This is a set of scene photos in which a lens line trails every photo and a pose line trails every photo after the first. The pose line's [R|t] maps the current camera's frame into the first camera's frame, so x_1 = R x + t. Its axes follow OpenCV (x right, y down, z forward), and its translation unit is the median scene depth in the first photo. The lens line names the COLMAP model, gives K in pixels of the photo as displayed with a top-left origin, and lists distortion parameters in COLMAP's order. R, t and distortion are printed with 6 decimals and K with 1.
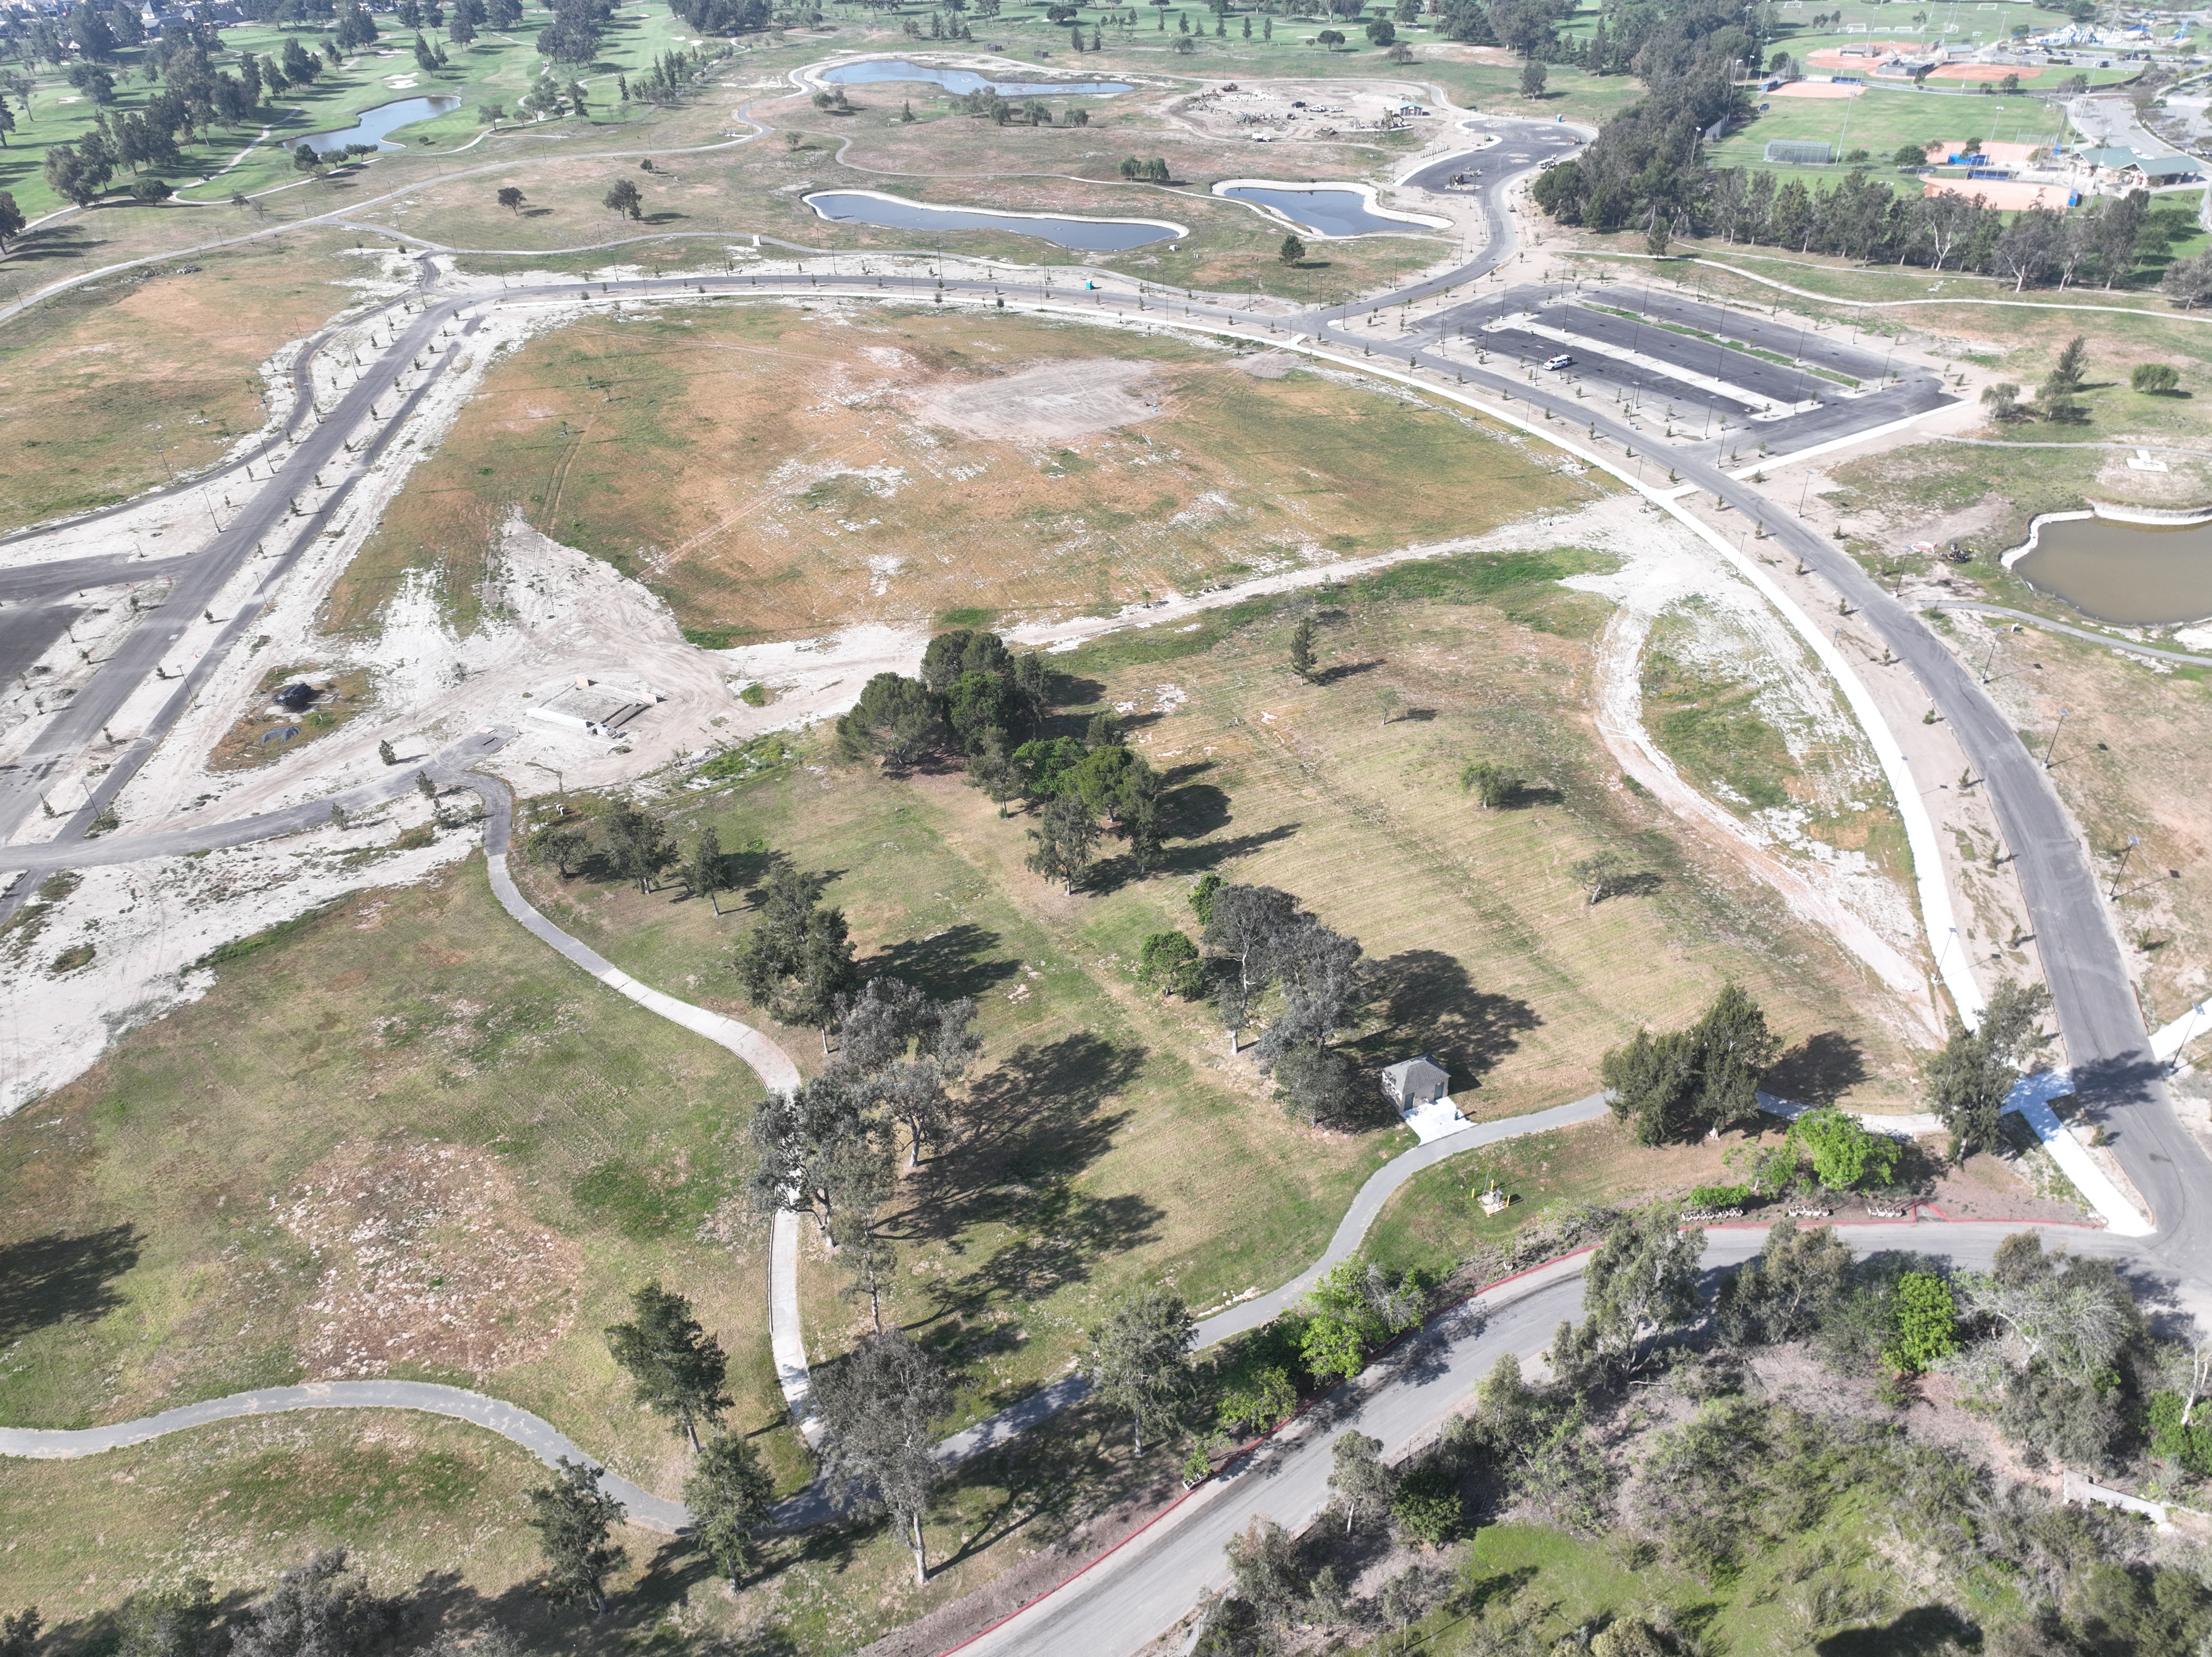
lens RADIAL K [[1559.2, 0, 1110.9], [0, 1559.2, 820.8], [0, 0, 1]] dist [-0.003685, 0.022270]
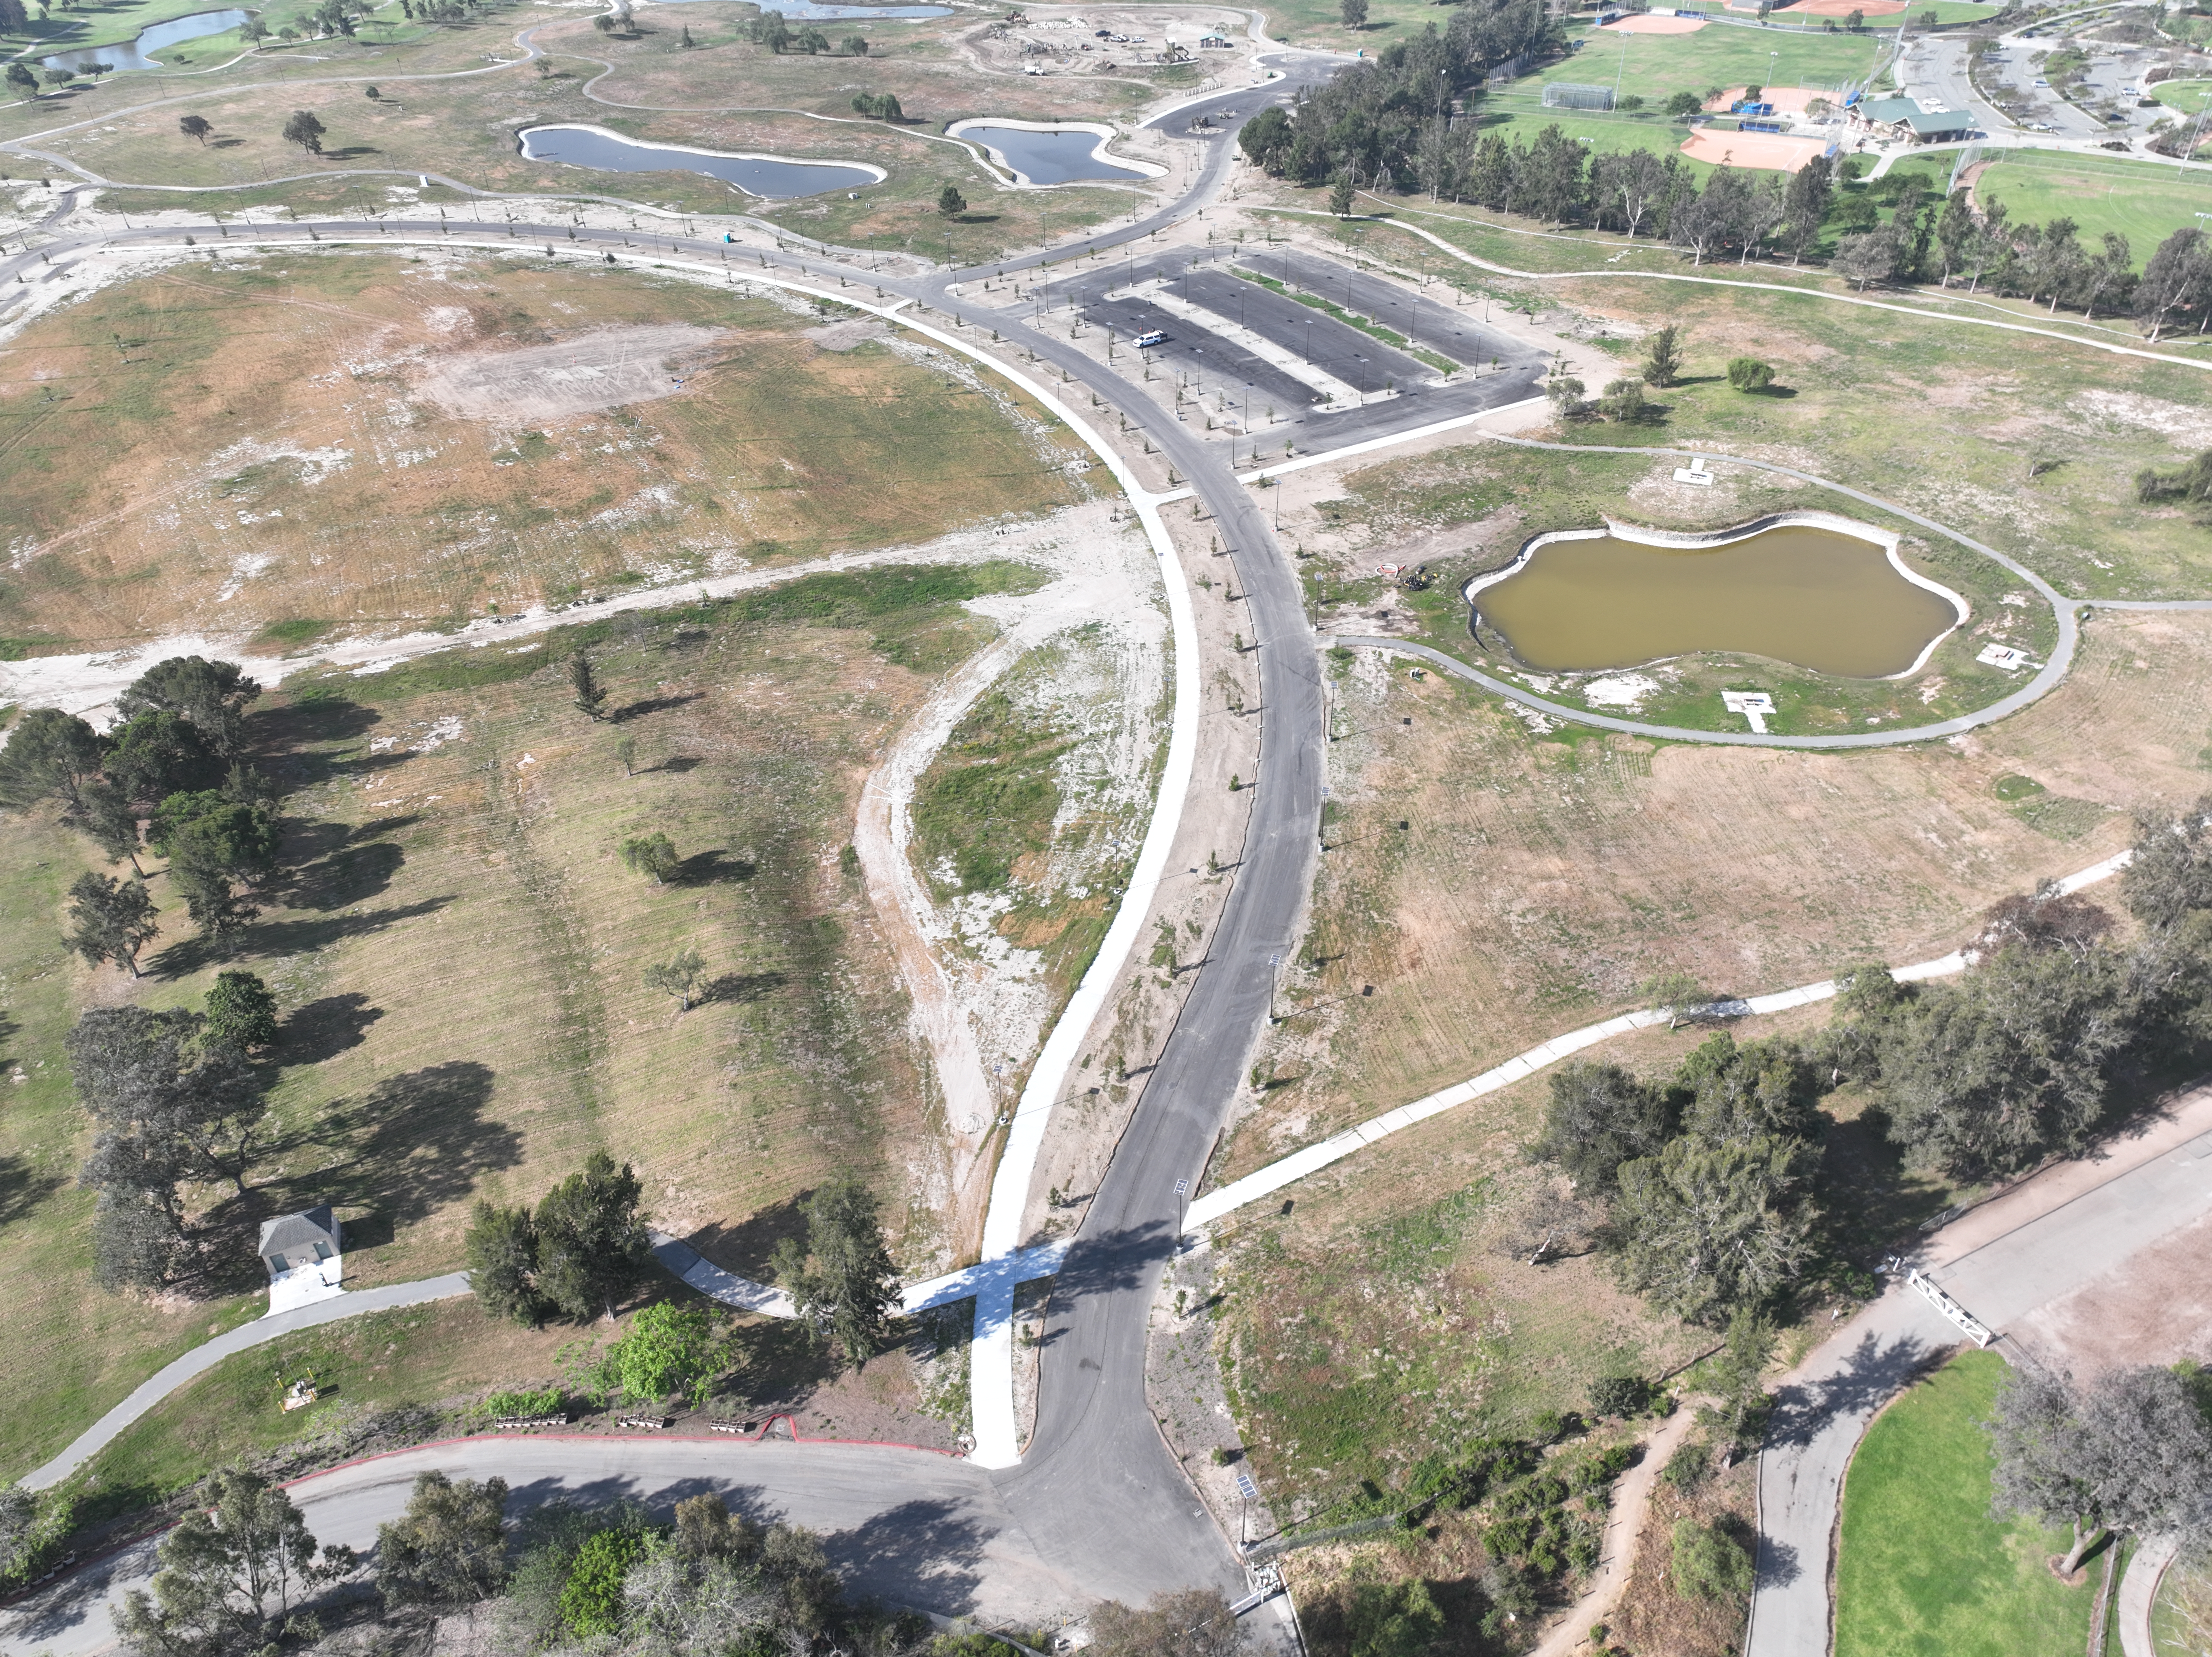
lens RADIAL K [[1559.2, 0, 1111.0], [0, 1559.2, 826.7], [0, 0, 1]] dist [-0.003685, 0.022270]
pose [[0.999268, 0.025390, -0.028606, 0.297796], [-0.023941, 0.998466, 0.049918, -0.052192], [0.029830, -0.049196, 0.998344, 0.068477]]
